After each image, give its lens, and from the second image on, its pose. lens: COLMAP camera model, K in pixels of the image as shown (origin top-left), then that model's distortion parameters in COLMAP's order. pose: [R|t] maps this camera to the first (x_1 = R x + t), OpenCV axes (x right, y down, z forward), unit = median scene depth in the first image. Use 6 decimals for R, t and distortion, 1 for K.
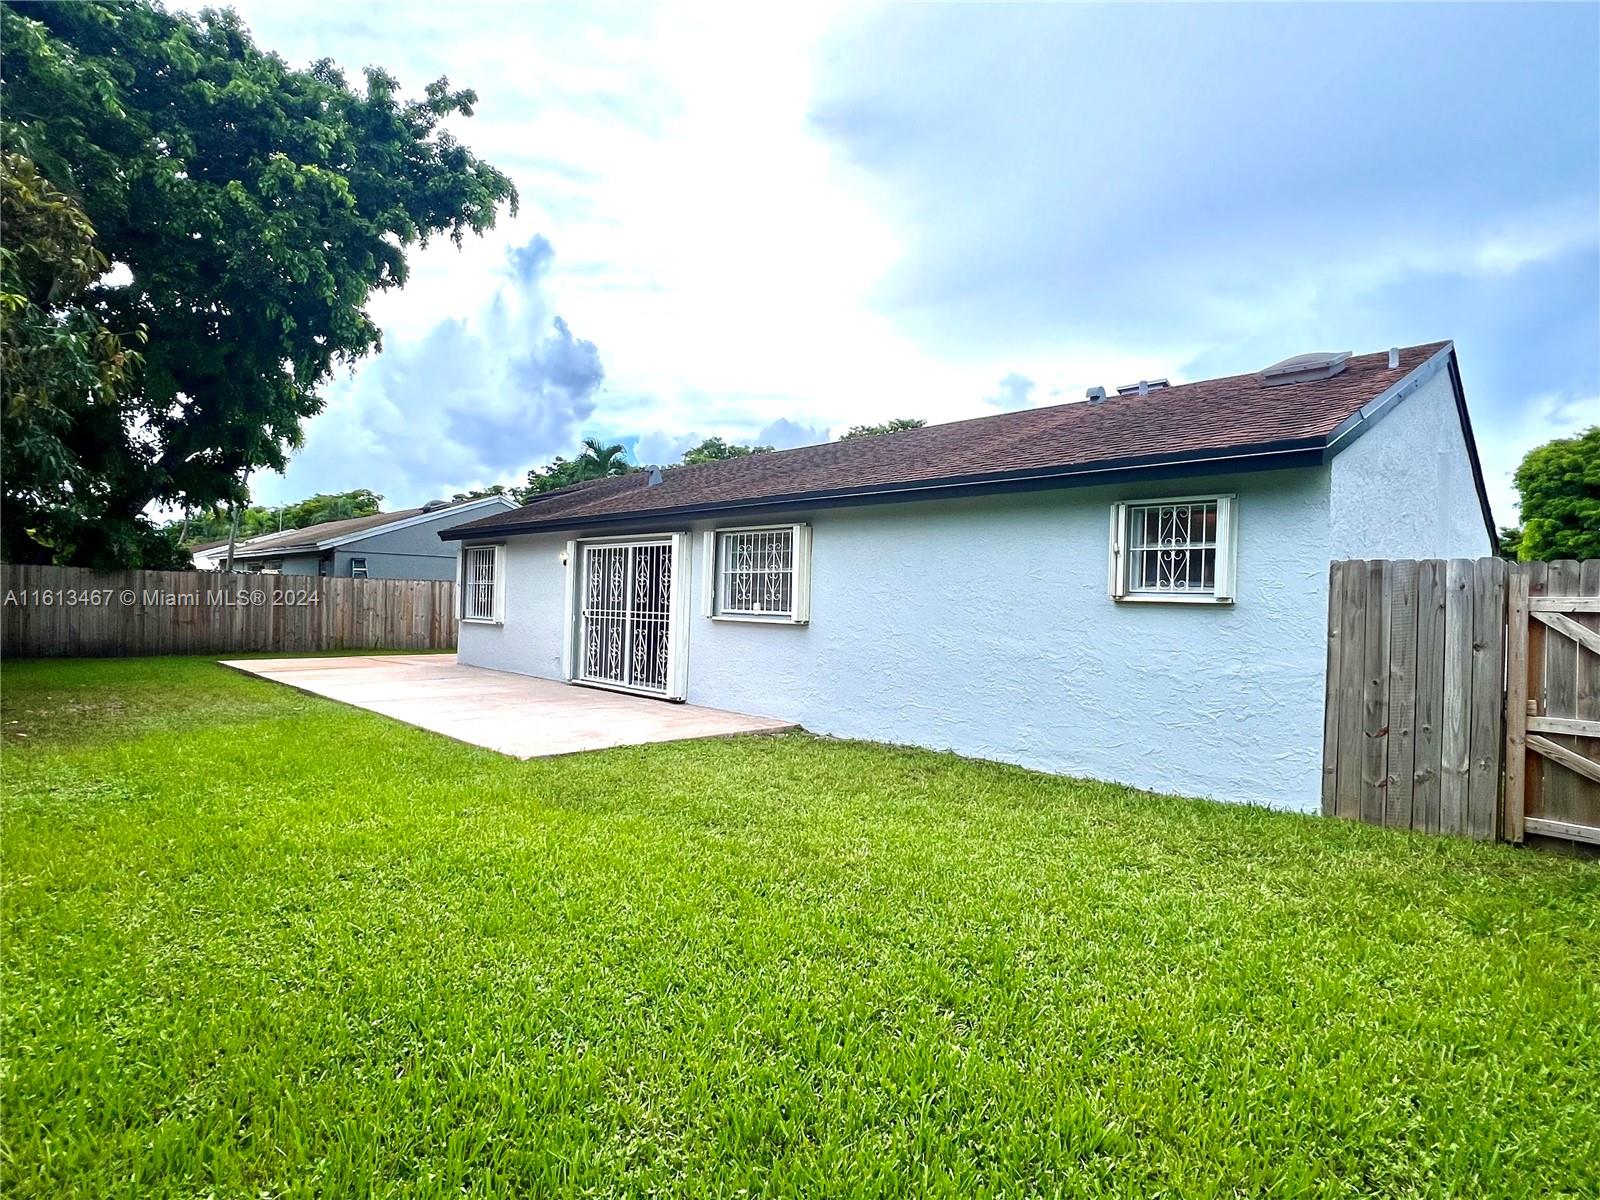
lens RADIAL K [[838.5, 0, 800.0], [0, 838.5, 600.0], [0, 0, 1]] dist [-0.000231, -0.000010]
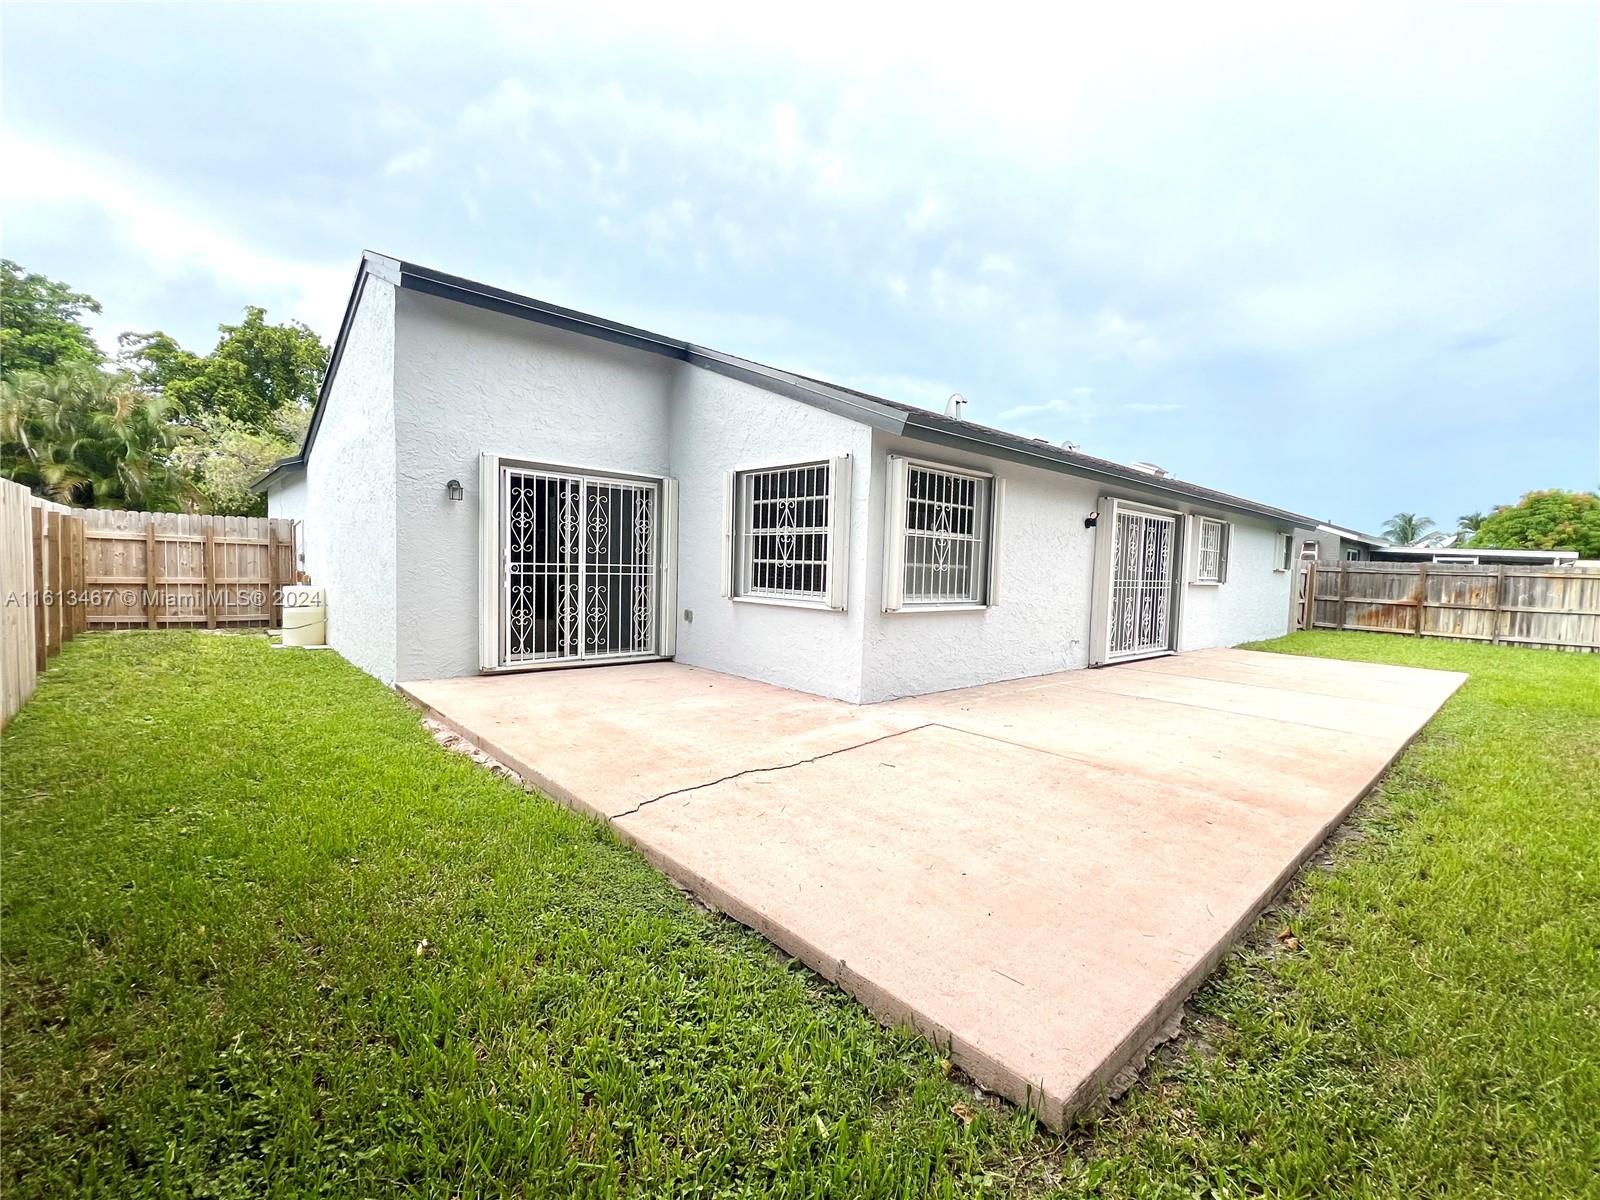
lens RADIAL K [[692.9, 0, 800.0], [0, 692.9, 600.0], [0, 0, 1]] dist [0.000086, -0.000001]
pose [[0.017679, -0.090071, 0.995778, -0.862644], [-0.040164, 0.995066, 0.090719, -0.020577], [-0.999037, -0.041598, 0.013974, 0.796568]]
